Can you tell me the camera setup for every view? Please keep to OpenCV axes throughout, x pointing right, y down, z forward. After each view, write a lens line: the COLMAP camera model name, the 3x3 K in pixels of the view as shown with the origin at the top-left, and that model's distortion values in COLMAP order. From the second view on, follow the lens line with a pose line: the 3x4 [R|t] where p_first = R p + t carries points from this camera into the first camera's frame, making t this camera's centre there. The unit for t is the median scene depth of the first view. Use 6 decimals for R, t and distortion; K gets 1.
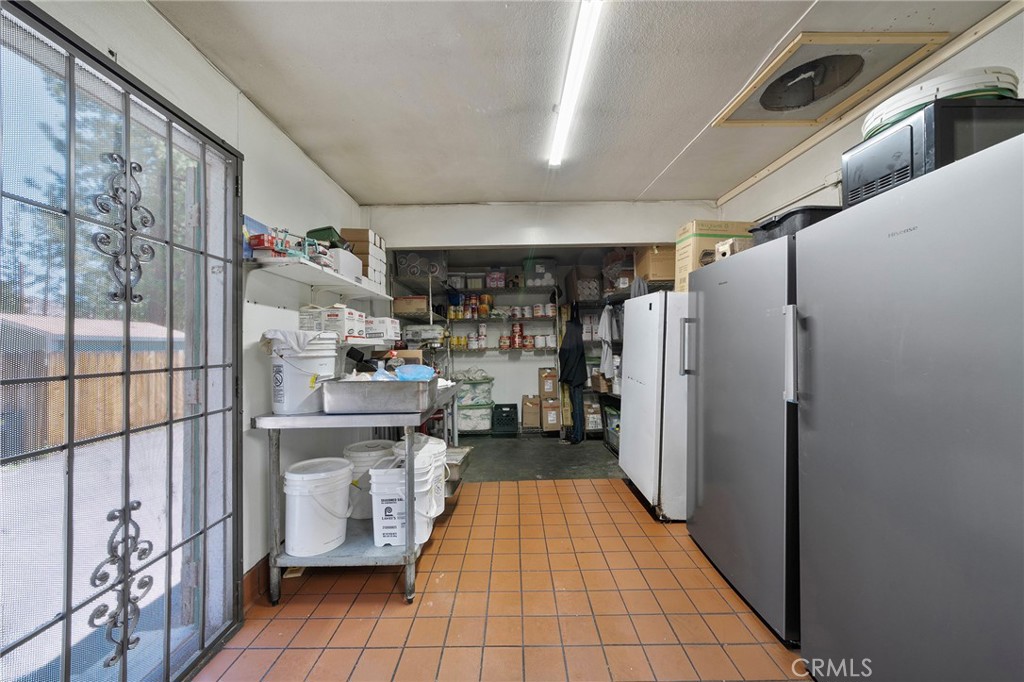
lens RADIAL K [[358.0, 0, 509.3], [0, 358.0, 335.5], [0, 0, 1]] dist [-0.006374, 0.000061]
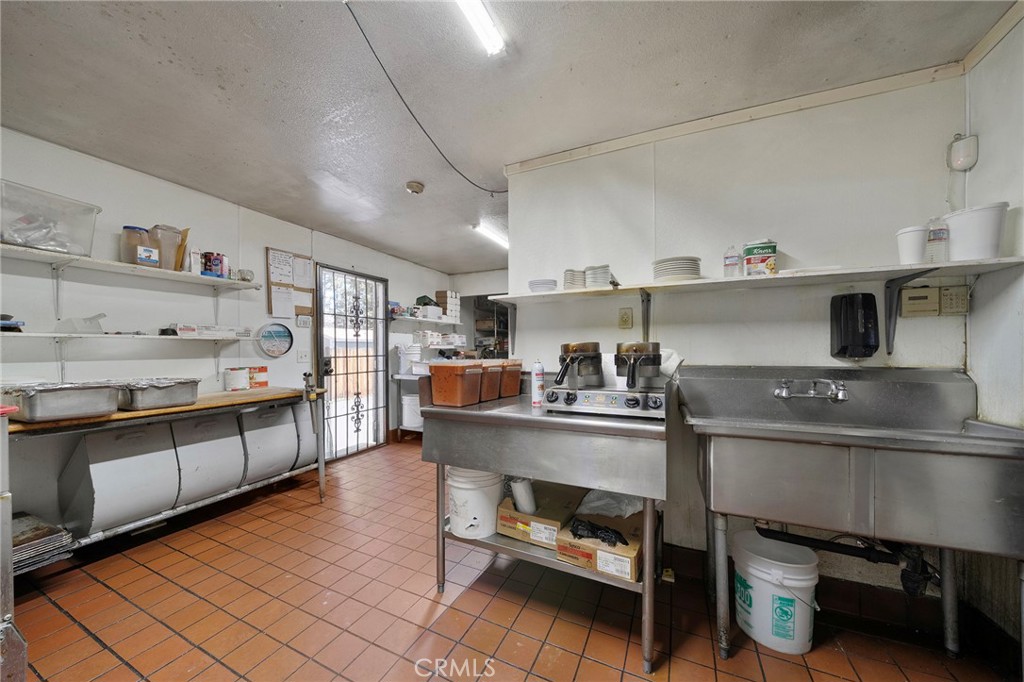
lens RADIAL K [[358.0, 0, 511.9], [0, 358.0, 347.0], [0, 0, 1]] dist [-0.006374, 0.000061]
pose [[0.910771, 0.003237, -0.412899, 1.265758], [0.007135, 0.999697, 0.023576, -0.043836], [0.412850, -0.024418, 0.910472, -1.133347]]
